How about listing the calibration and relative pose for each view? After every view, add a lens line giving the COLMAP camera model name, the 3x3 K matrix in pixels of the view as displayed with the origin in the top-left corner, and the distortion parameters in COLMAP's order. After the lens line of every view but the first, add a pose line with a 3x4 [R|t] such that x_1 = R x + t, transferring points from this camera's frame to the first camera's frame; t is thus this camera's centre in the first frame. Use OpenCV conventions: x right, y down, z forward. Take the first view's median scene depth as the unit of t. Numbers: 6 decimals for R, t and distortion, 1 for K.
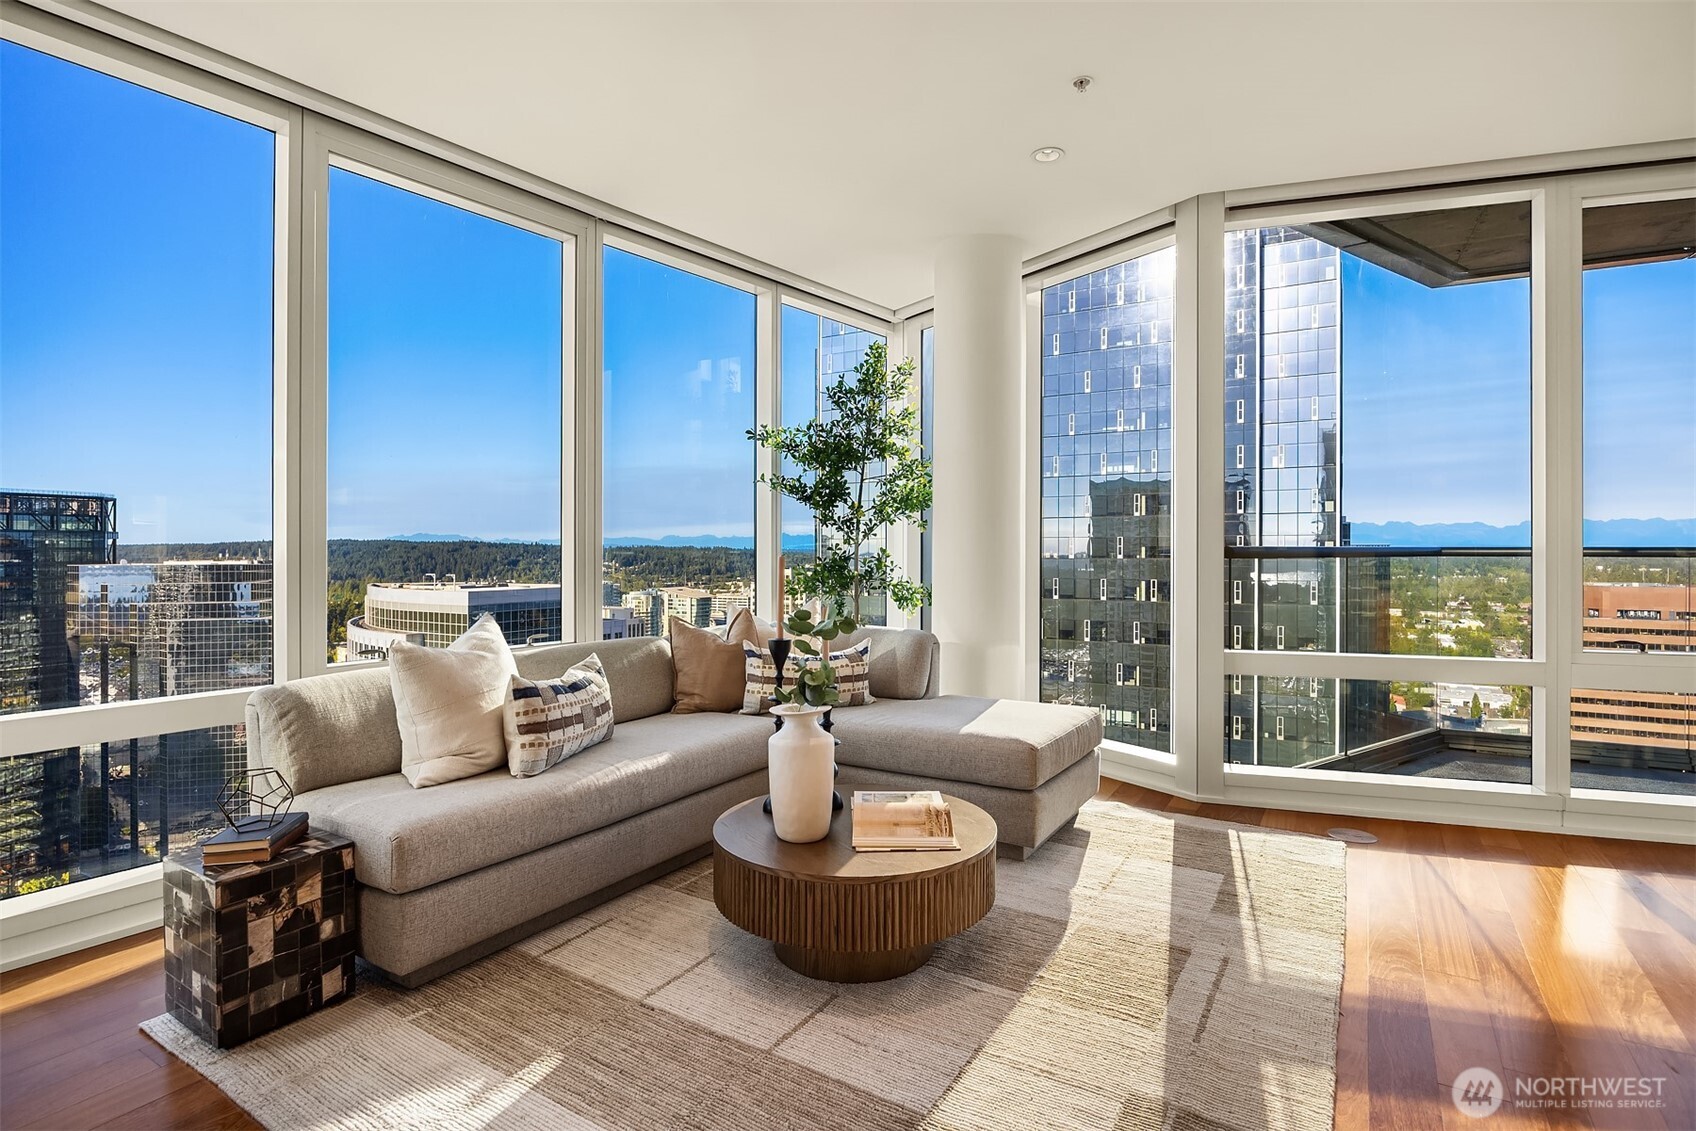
lens RADIAL K [[846.9, 0, 855.4], [0, 846.9, 554.9], [0, 0, 1]] dist [-0.004247, -0.000378]
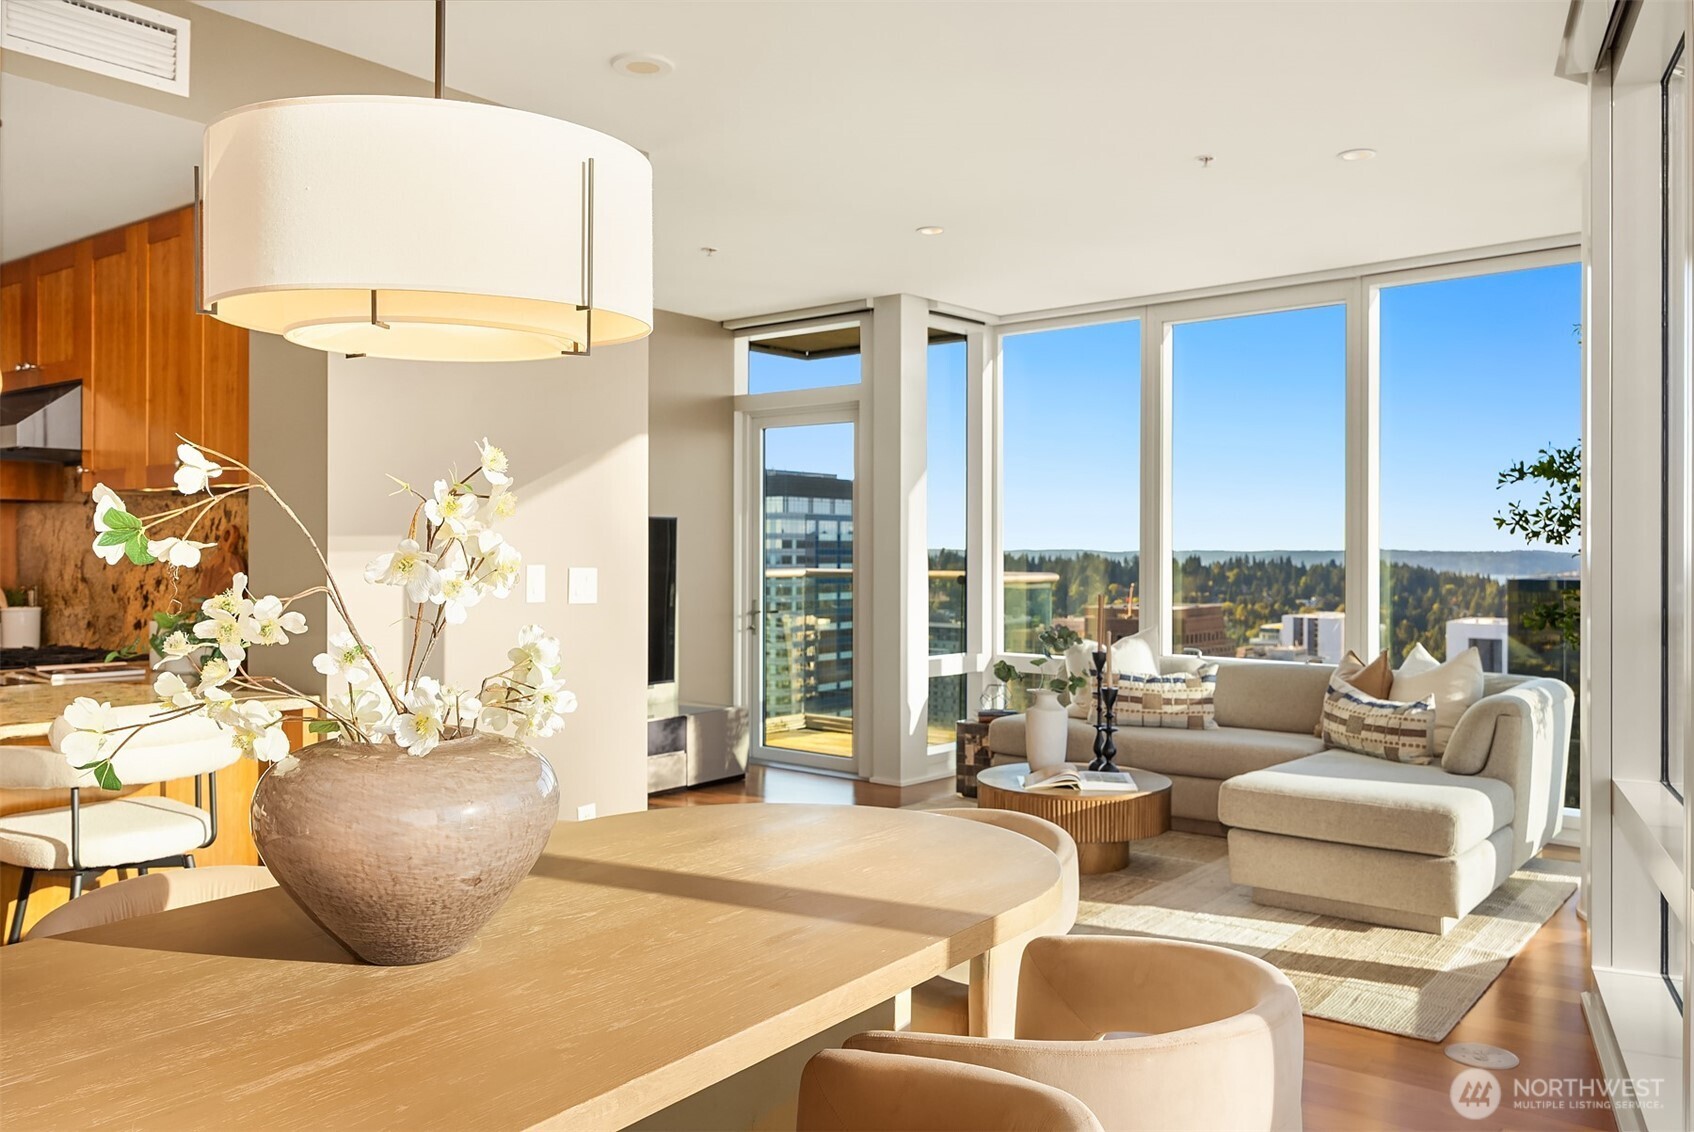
lens RADIAL K [[1322.9, 0, 851.0], [0, 1322.9, 550.8], [0, 0, 1]] dist [-0.000851, -0.003187]
pose [[-0.118801, 0.001644, -0.992917, 2.433485], [-0.006006, 0.999979, 0.002374, -0.082041], [0.992900, 0.006245, -0.118788, 0.940303]]
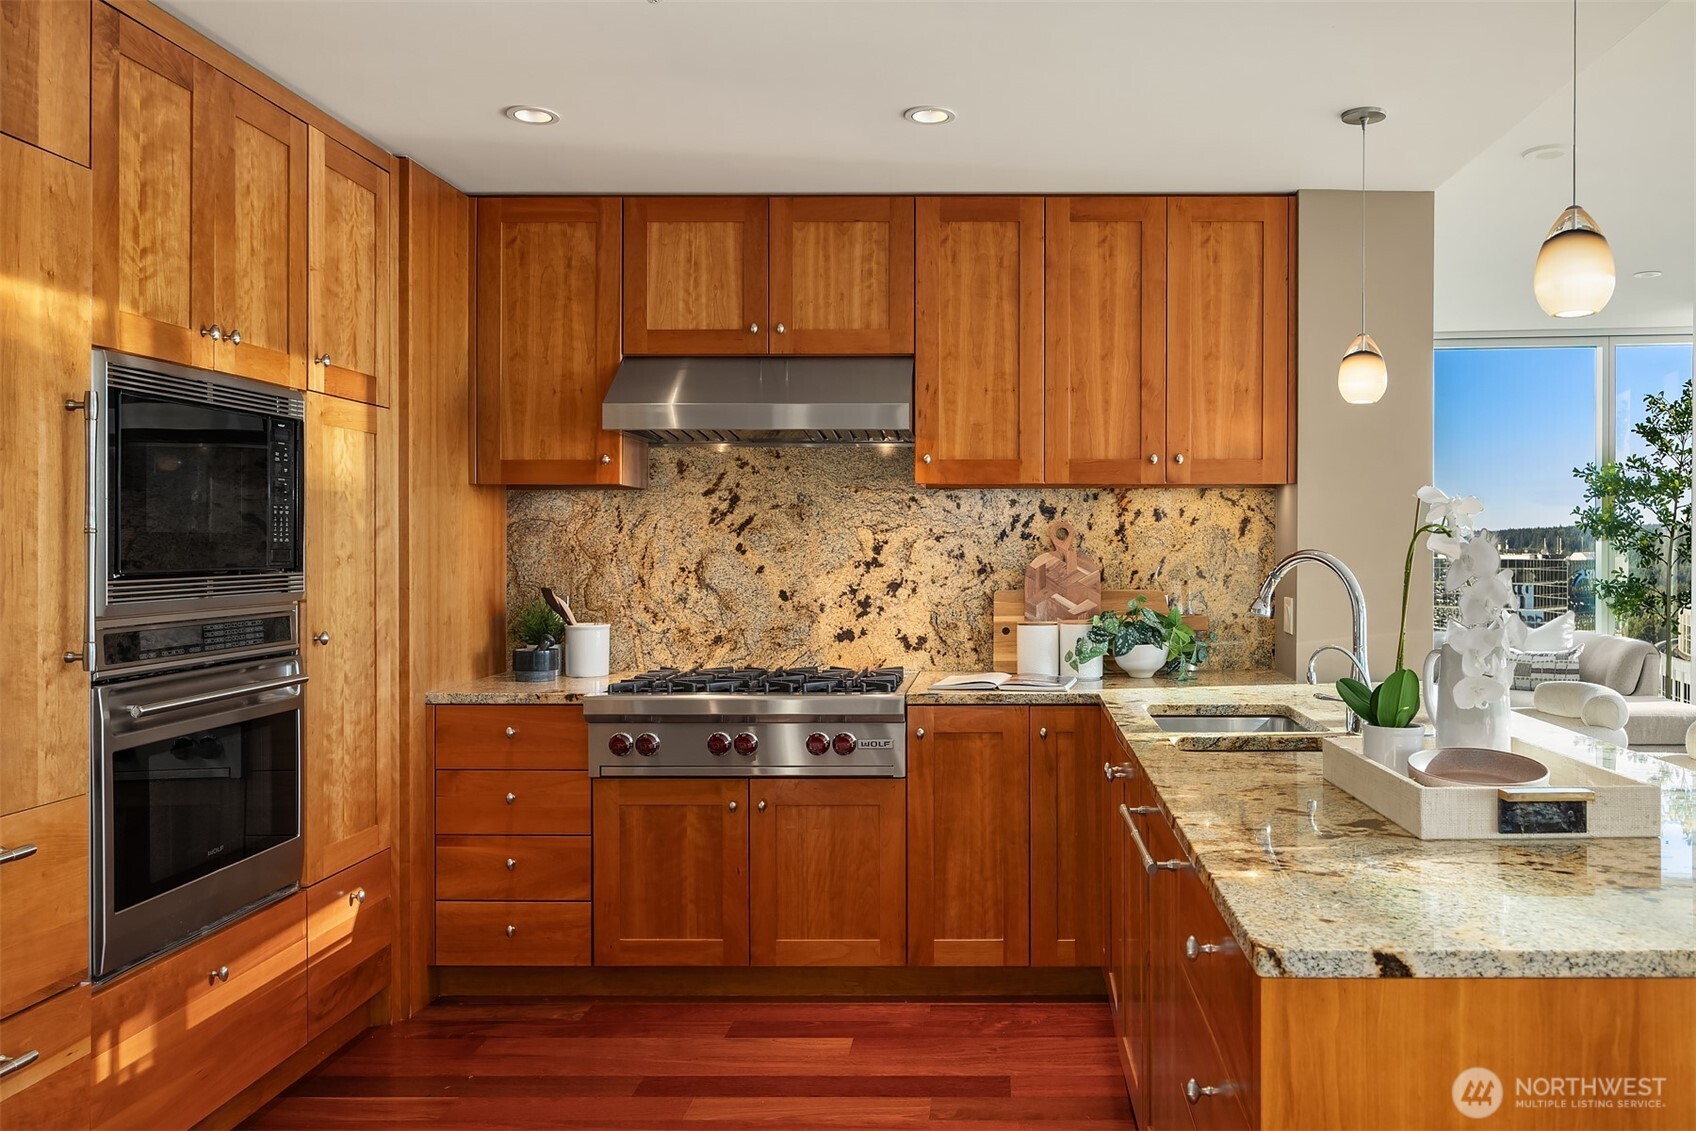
lens RADIAL K [[1328.6, 0, 851.9], [0, 1328.6, 556.7], [0, 0, 1]] dist [0.003233, 0.008767]
pose [[0.499916, 0.007588, -0.866041, 2.056125], [-0.002722, 0.999970, 0.007190, -0.074443], [0.866070, -0.001237, 0.499922, -1.477112]]
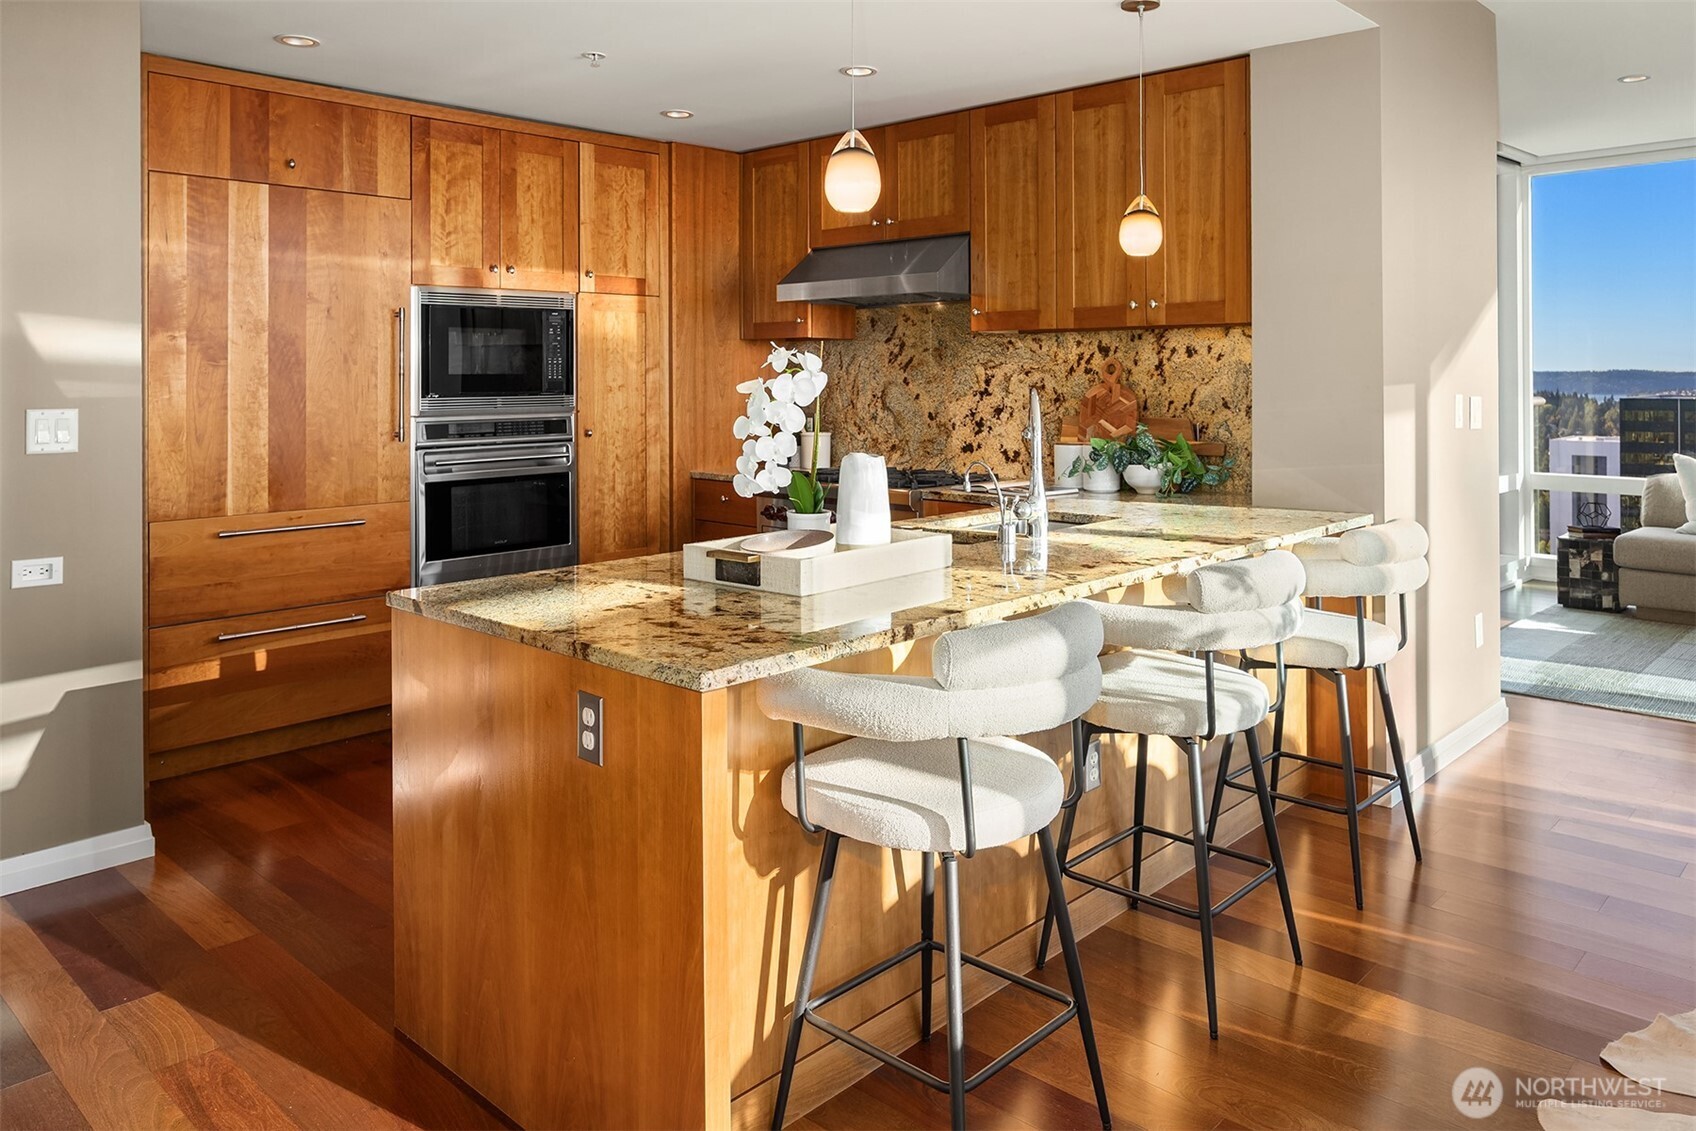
lens RADIAL K [[1192.7, 0, 836.9], [0, 1192.7, 380.6], [0, 0, 1]] dist [0.002210, -0.000993]
pose [[-0.225856, 0.006704, -0.974138, 2.638443], [0.000827, 0.999977, 0.006690, -0.088775], [0.974160, 0.000706, -0.225856, -0.243468]]
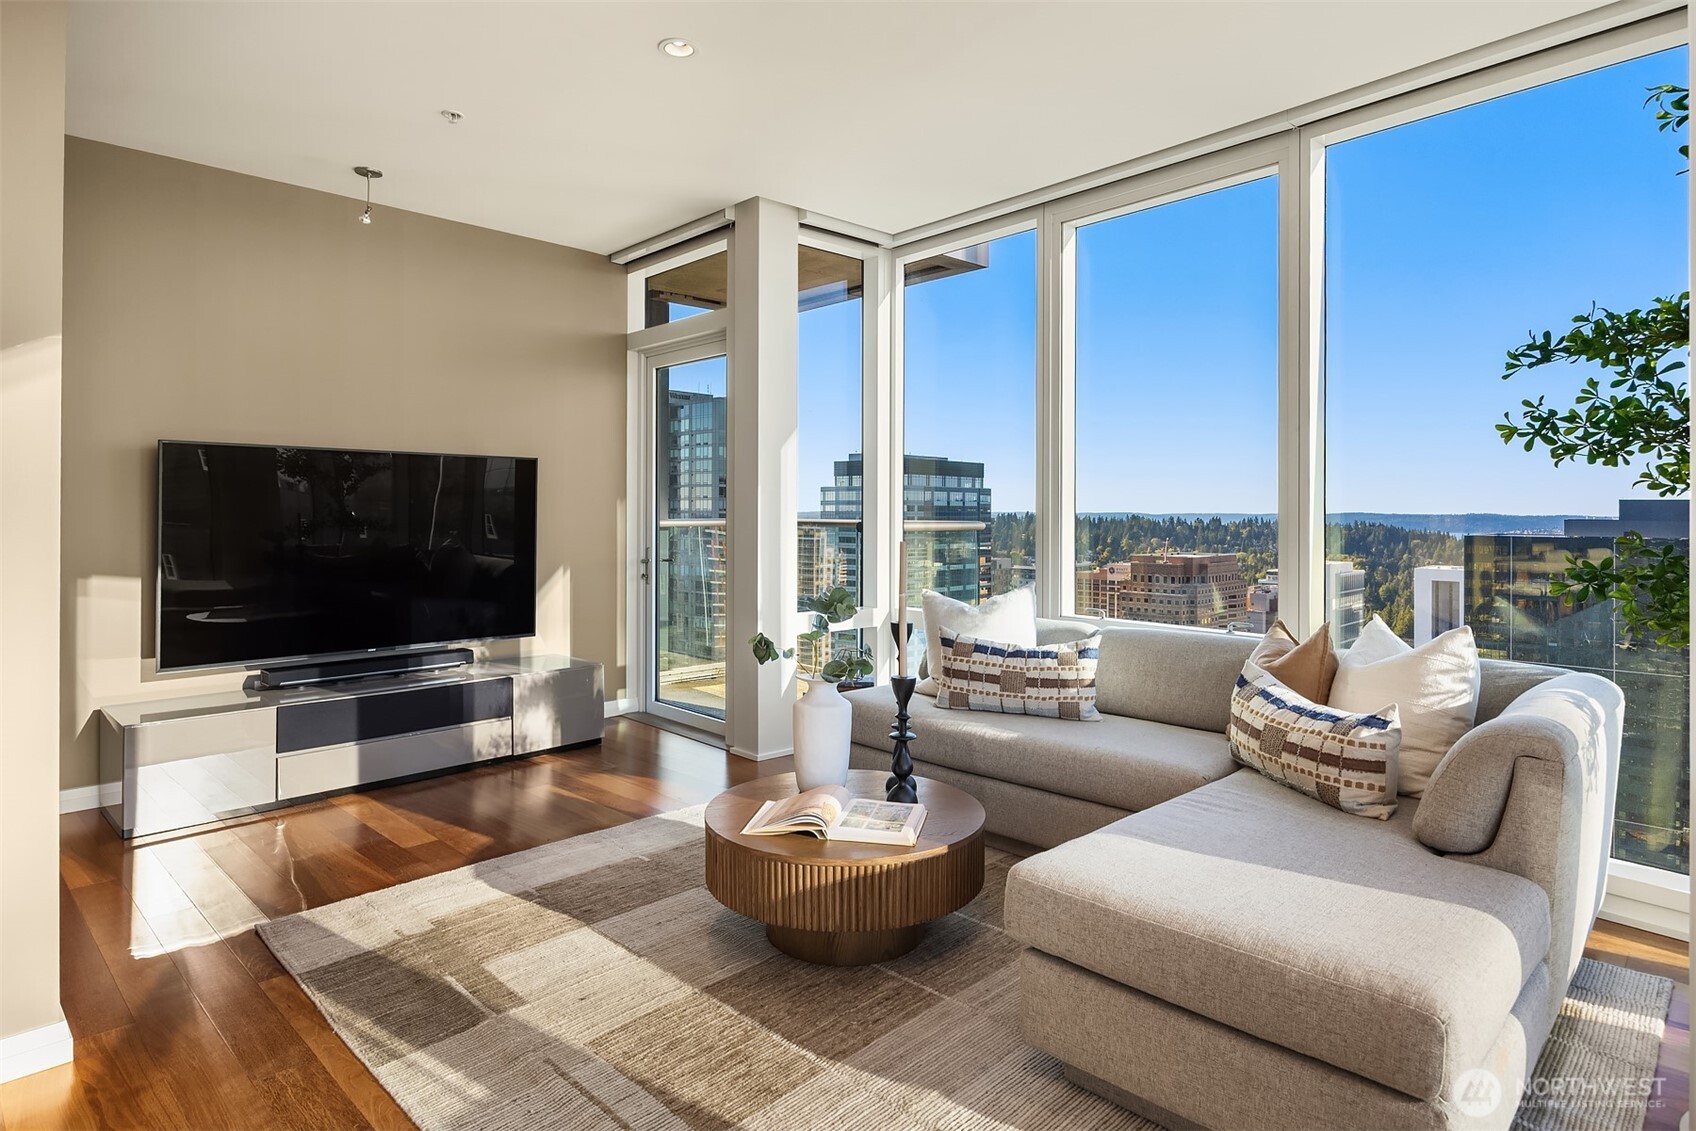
lens RADIAL K [[946.1, 0, 849.5], [0, 946.1, 508.6], [0, 0, 1]] dist [-0.004330, -0.000206]
pose [[-0.230251, -0.003262, -0.973126, 1.155161], [-0.007856, 0.999968, -0.001493, -0.038746], [0.973100, 0.007301, -0.230269, 1.332771]]
